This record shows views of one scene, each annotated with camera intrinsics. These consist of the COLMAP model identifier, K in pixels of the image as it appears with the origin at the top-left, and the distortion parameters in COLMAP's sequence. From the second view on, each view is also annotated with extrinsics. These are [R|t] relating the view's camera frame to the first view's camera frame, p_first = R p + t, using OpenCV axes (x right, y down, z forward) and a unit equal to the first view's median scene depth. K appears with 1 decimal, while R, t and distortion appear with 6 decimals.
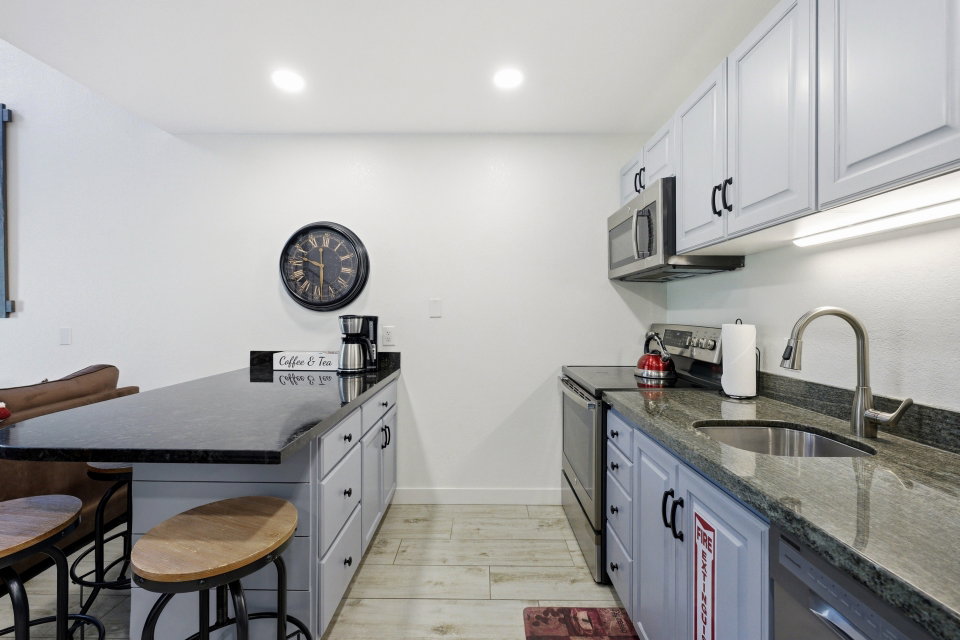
lens RADIAL K [[391.5, 0, 478.6], [0, 391.5, 313.4], [0, 0, 1]] dist [-0.011472, -0.000006]
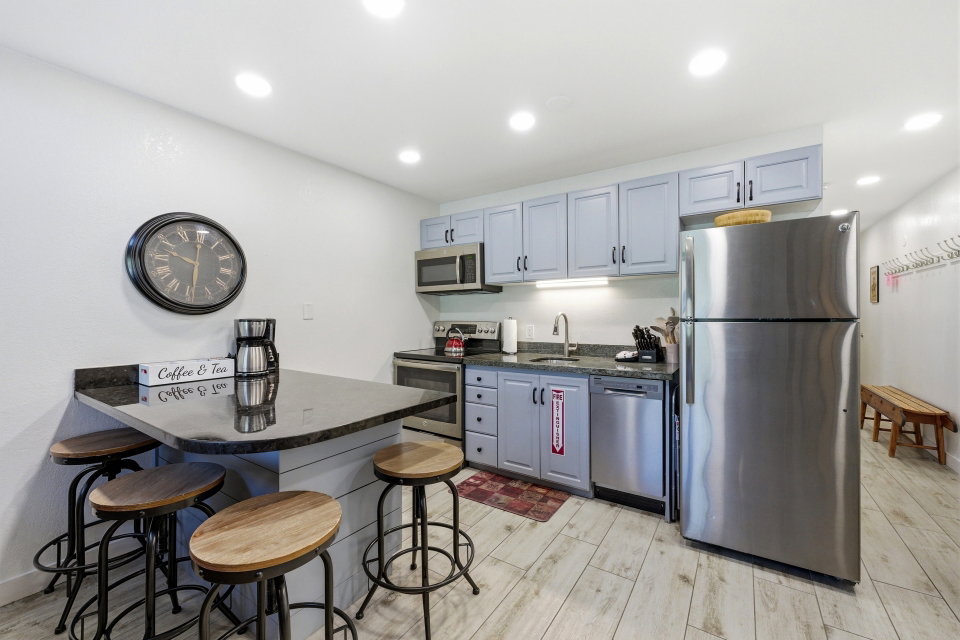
lens RADIAL K [[391.5, 0, 478.6], [0, 391.5, 313.4], [0, 0, 1]] dist [-0.011472, -0.000006]
pose [[0.557674, -0.004527, 0.830047, -0.830535], [0.001858, 0.999989, 0.004205, -0.011141], [-0.830058, -0.000803, 0.557677, -0.035016]]
